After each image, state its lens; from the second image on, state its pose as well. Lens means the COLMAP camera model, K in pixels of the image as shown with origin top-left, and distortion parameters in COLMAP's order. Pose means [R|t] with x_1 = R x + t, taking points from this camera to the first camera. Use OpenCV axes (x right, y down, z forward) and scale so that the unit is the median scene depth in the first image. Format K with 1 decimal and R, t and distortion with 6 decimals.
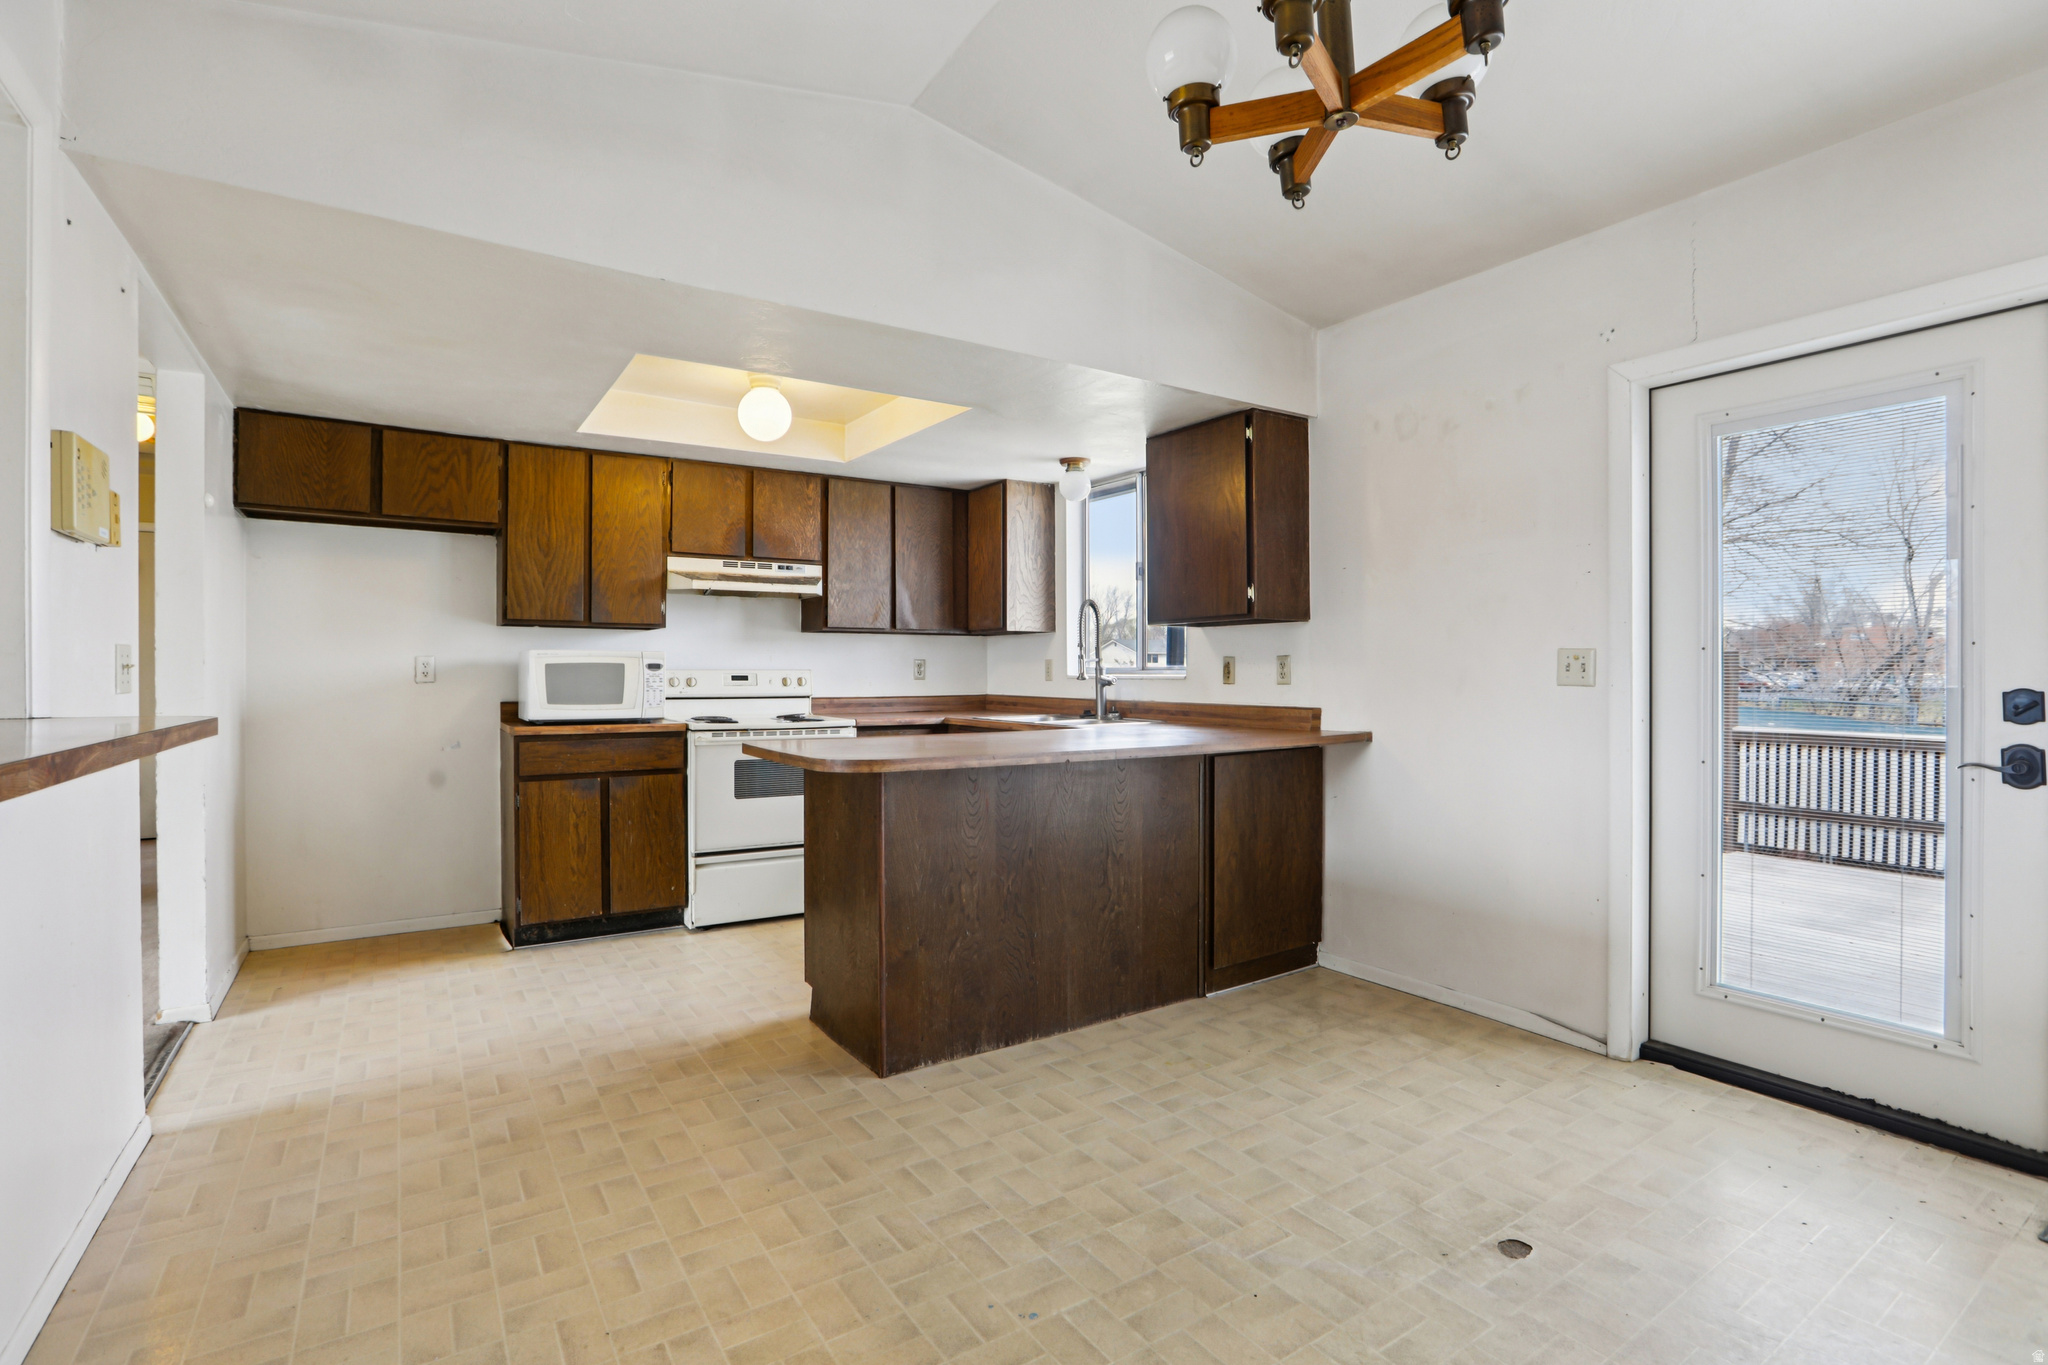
lens RADIAL K [[965.3, 0, 1021.4], [0, 965.3, 667.6], [0, 0, 1]] dist [-0.022779, -0.000156]
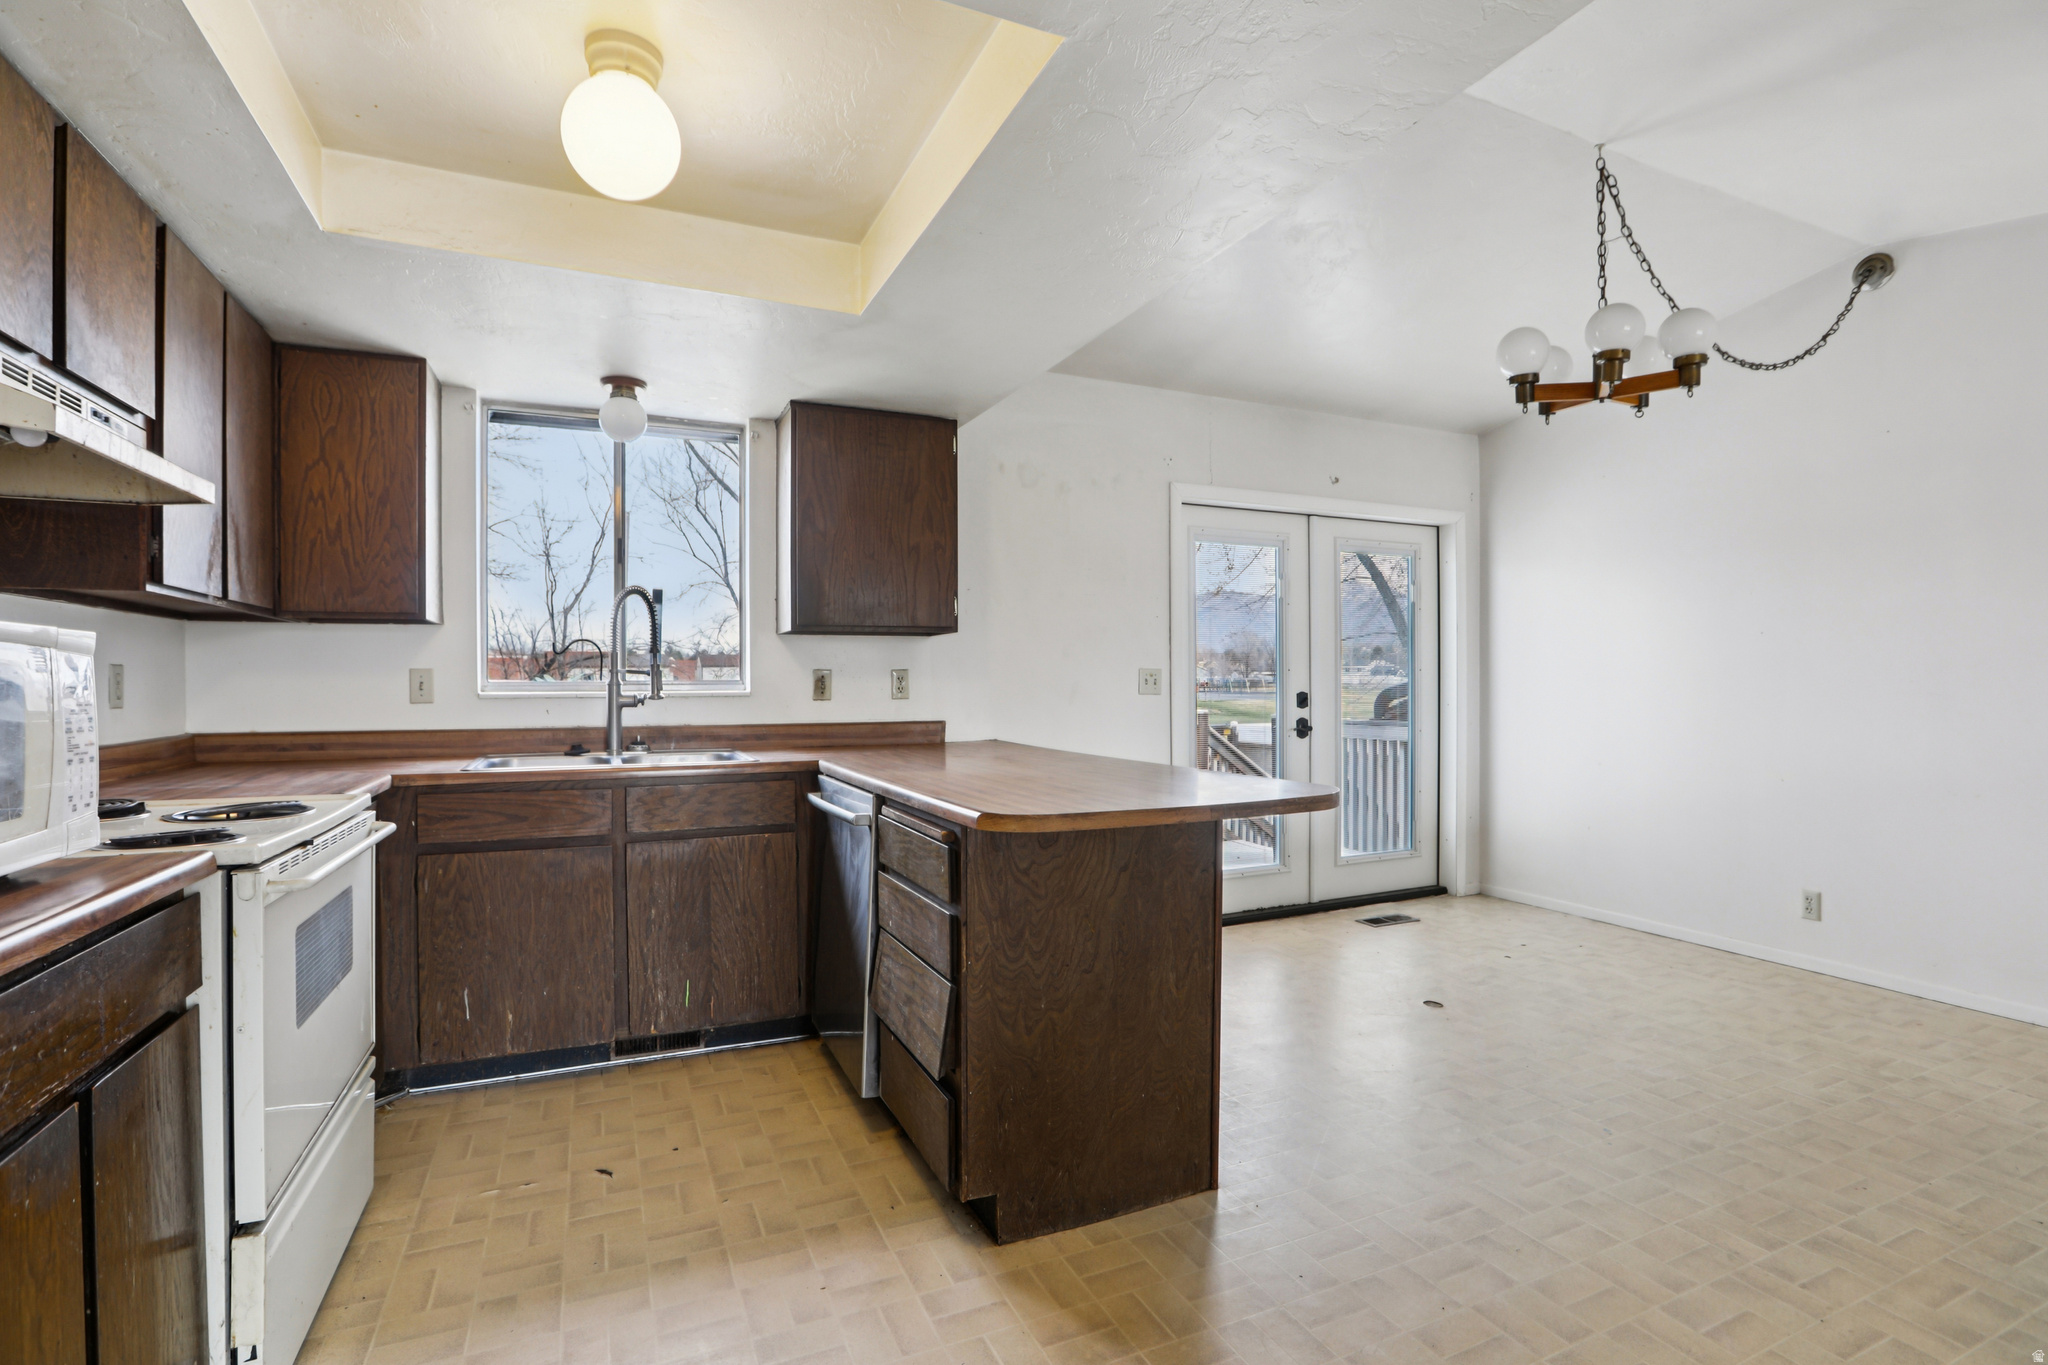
lens RADIAL K [[954.6, 0, 1022.8], [0, 954.6, 698.4], [0, 0, 1]] dist [-0.016299, 0.000727]
pose [[0.153169, -0.019364, 0.988010, -0.700065], [-0.001587, 0.999802, 0.019841, -0.002460], [-0.988199, -0.004606, 0.153108, 0.760870]]
